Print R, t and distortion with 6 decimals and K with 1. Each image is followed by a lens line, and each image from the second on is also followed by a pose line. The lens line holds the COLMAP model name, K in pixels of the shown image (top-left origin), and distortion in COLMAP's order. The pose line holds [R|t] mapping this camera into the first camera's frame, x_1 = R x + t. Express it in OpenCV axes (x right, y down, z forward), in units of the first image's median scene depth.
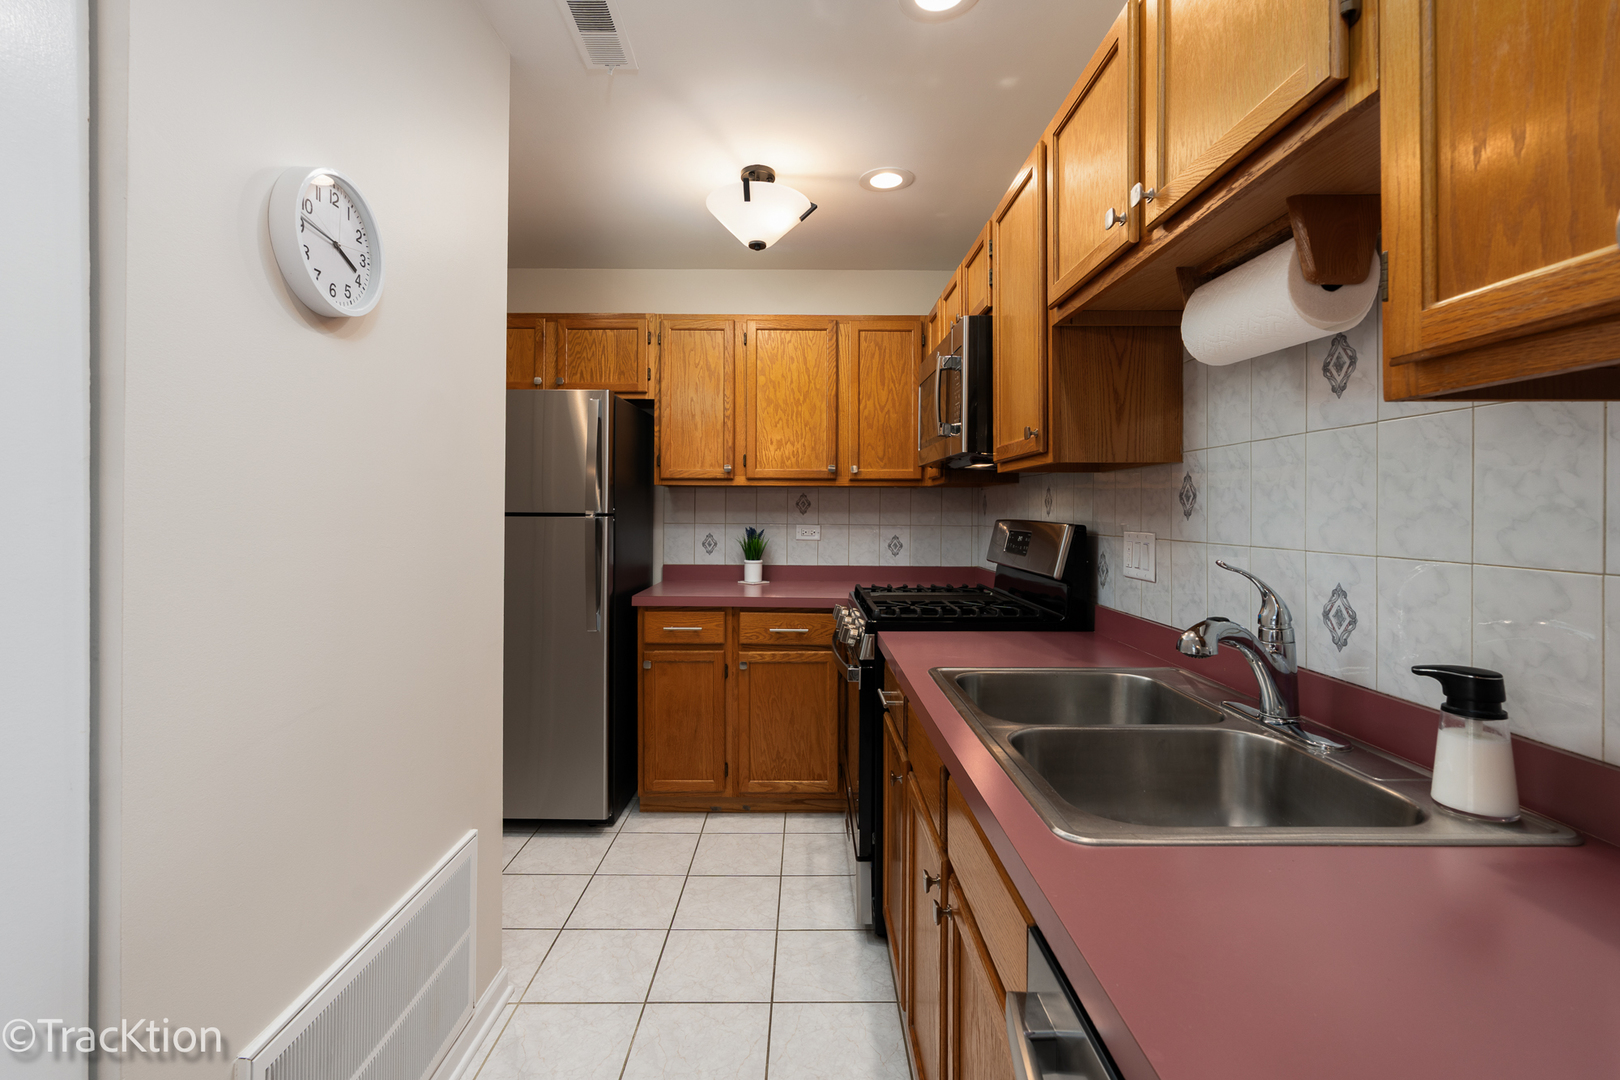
lens RADIAL K [[722.1, 0, 808.9], [0, 722.1, 507.4], [0, 0, 1]] dist [-0.002989, -0.000440]
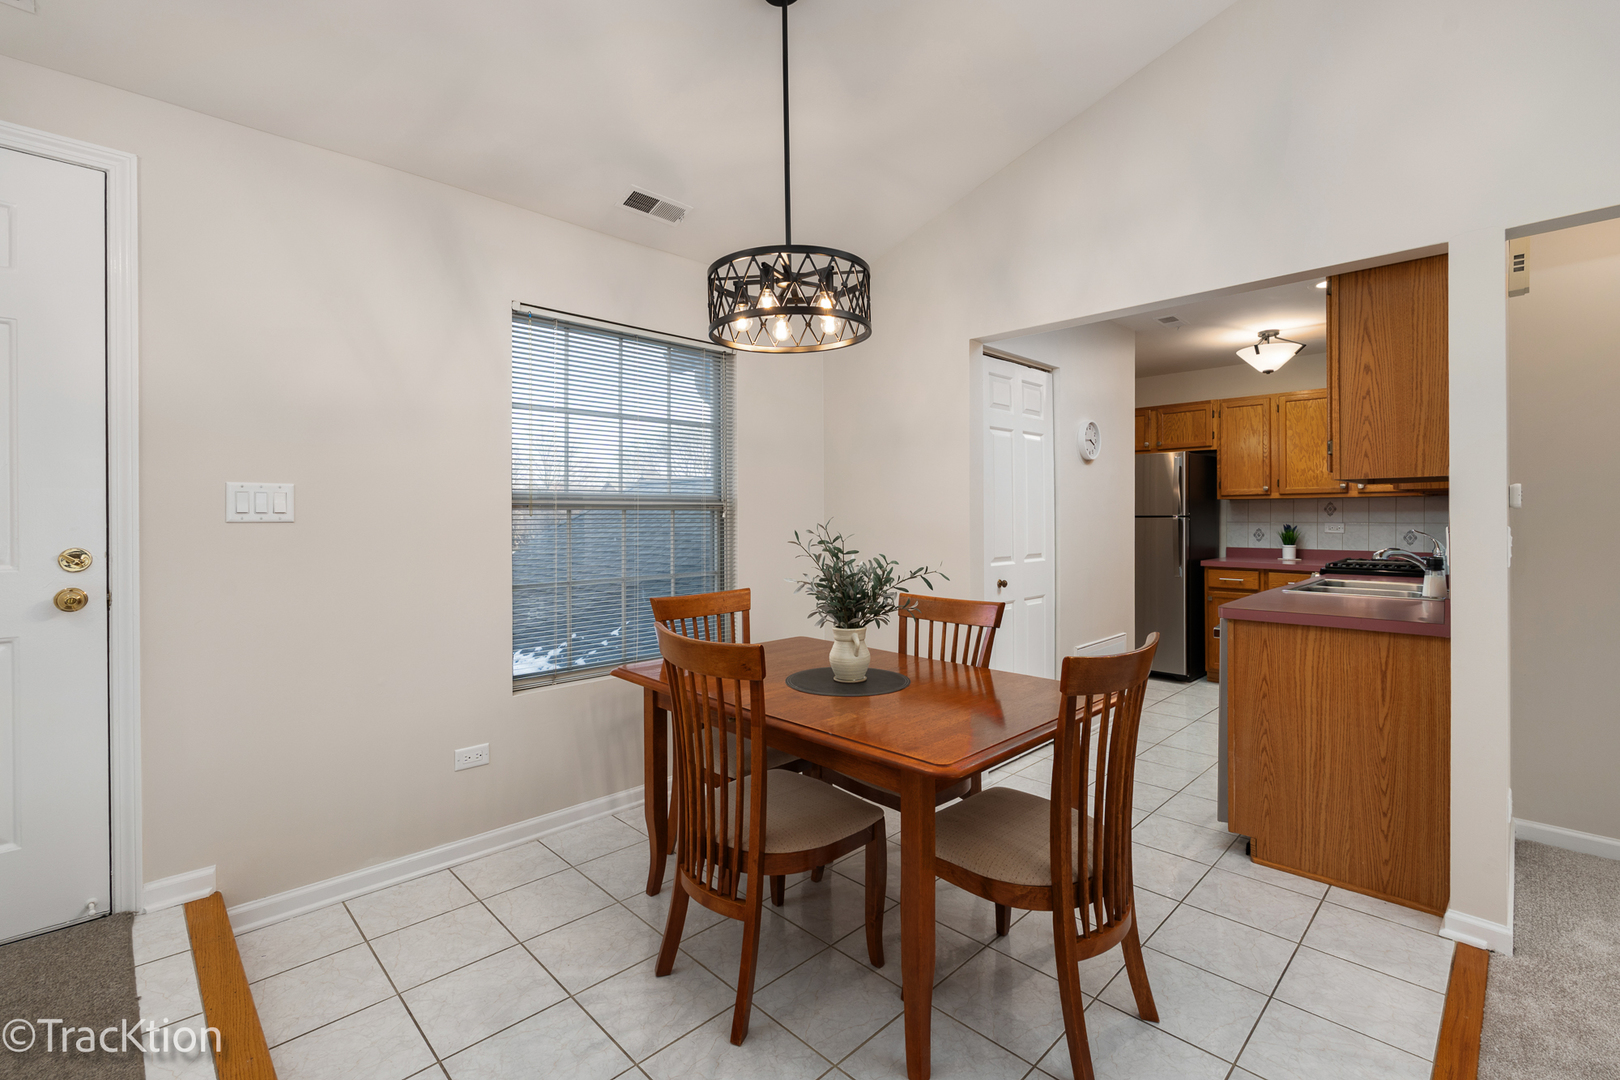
lens RADIAL K [[709.7, 0, 816.5], [0, 709.7, 515.6], [0, 0, 1]] dist [0.001227, 0.000191]
pose [[0.701979, -0.006290, -0.712170, 0.352757], [0.010681, 0.999942, 0.001696, -0.006013], [0.712117, -0.008797, 0.702005, -0.956232]]
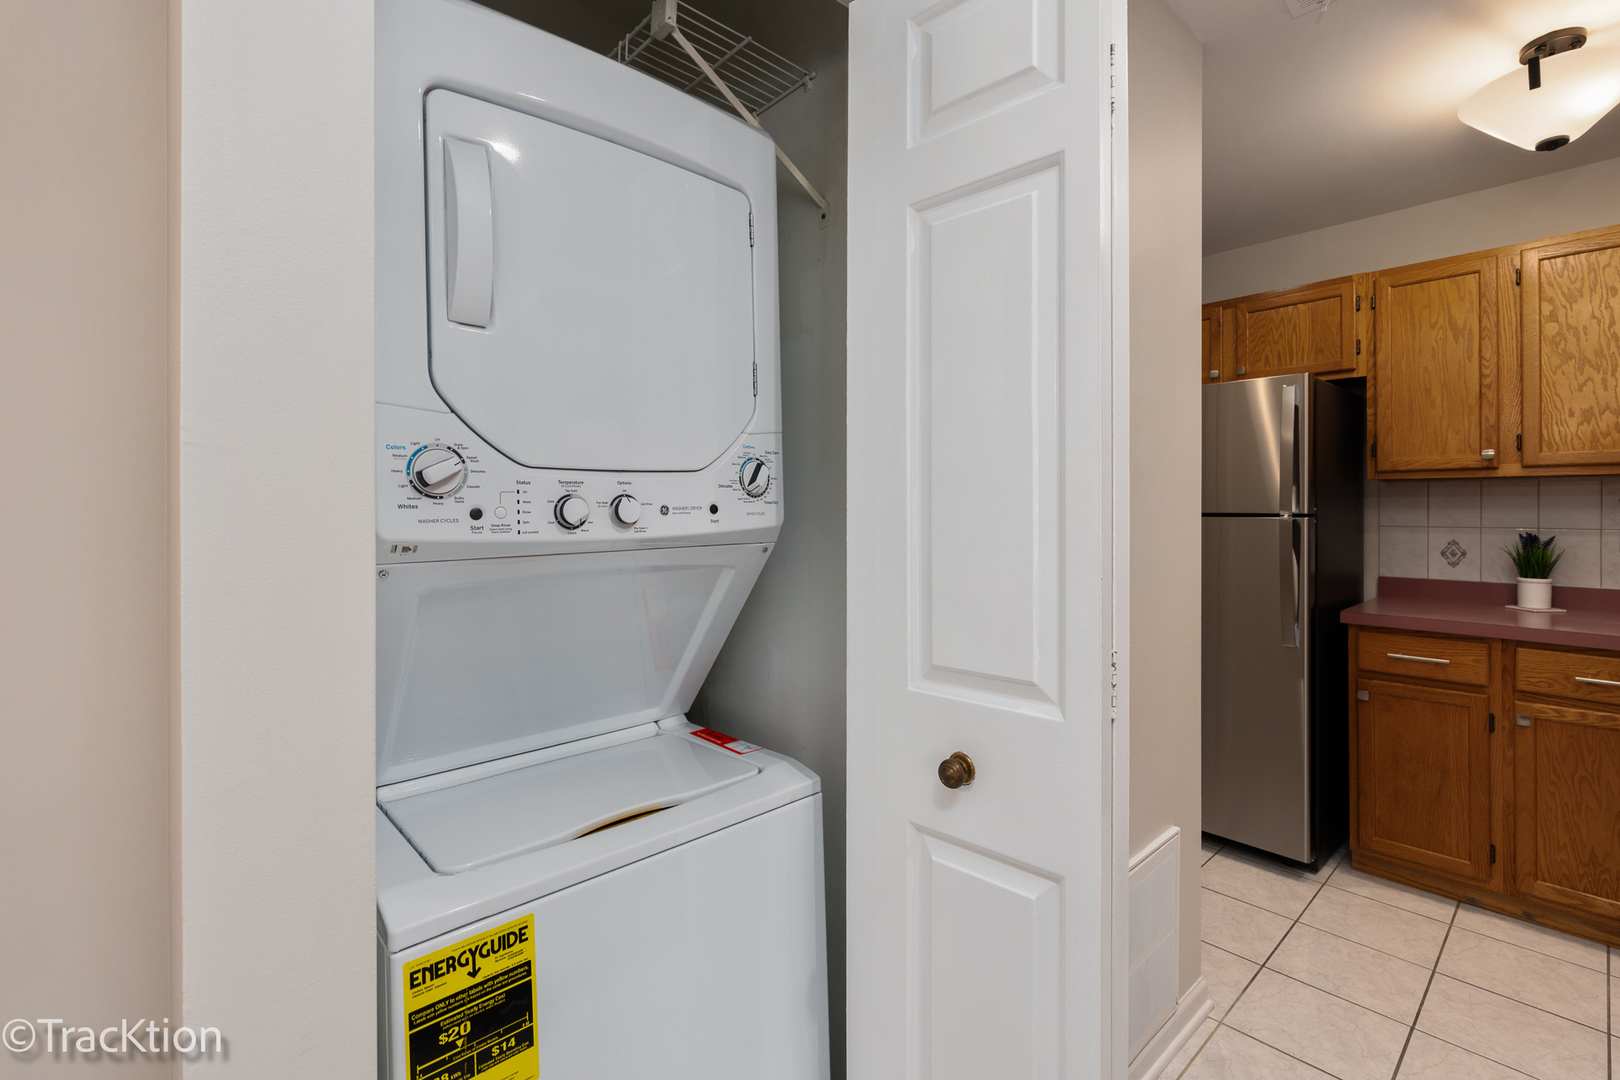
lens RADIAL K [[722.1, 0, 808.9], [0, 722.1, 507.4], [0, 0, 1]] dist [-0.002989, -0.000440]
pose [[0.670085, -0.006413, -0.742257, -0.033009], [0.005496, 0.999978, -0.003678, 0.000423], [0.742264, -0.001615, 0.670105, -0.031865]]
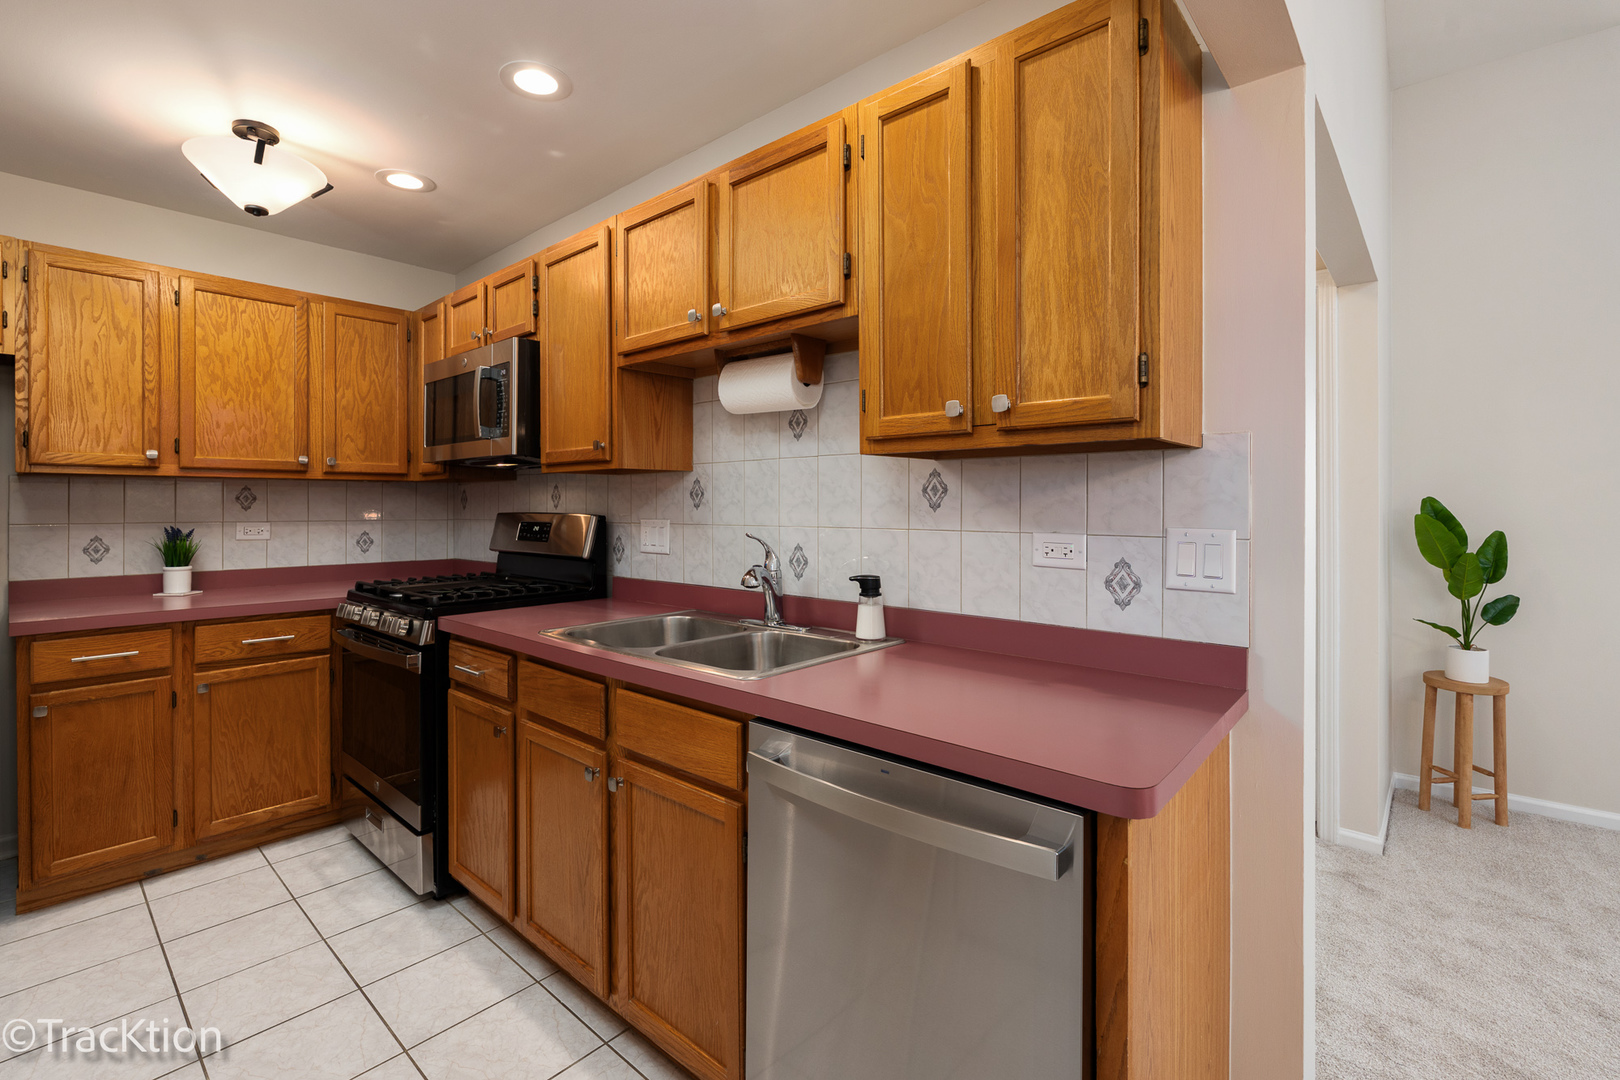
lens RADIAL K [[722.1, 0, 808.9], [0, 722.1, 507.4], [0, 0, 1]] dist [-0.002989, -0.000440]
pose [[0.668329, -0.007656, 0.743826, -0.240300], [0.001712, 0.999960, 0.008754, -0.000374], [-0.743863, -0.004577, 0.668316, -0.094678]]
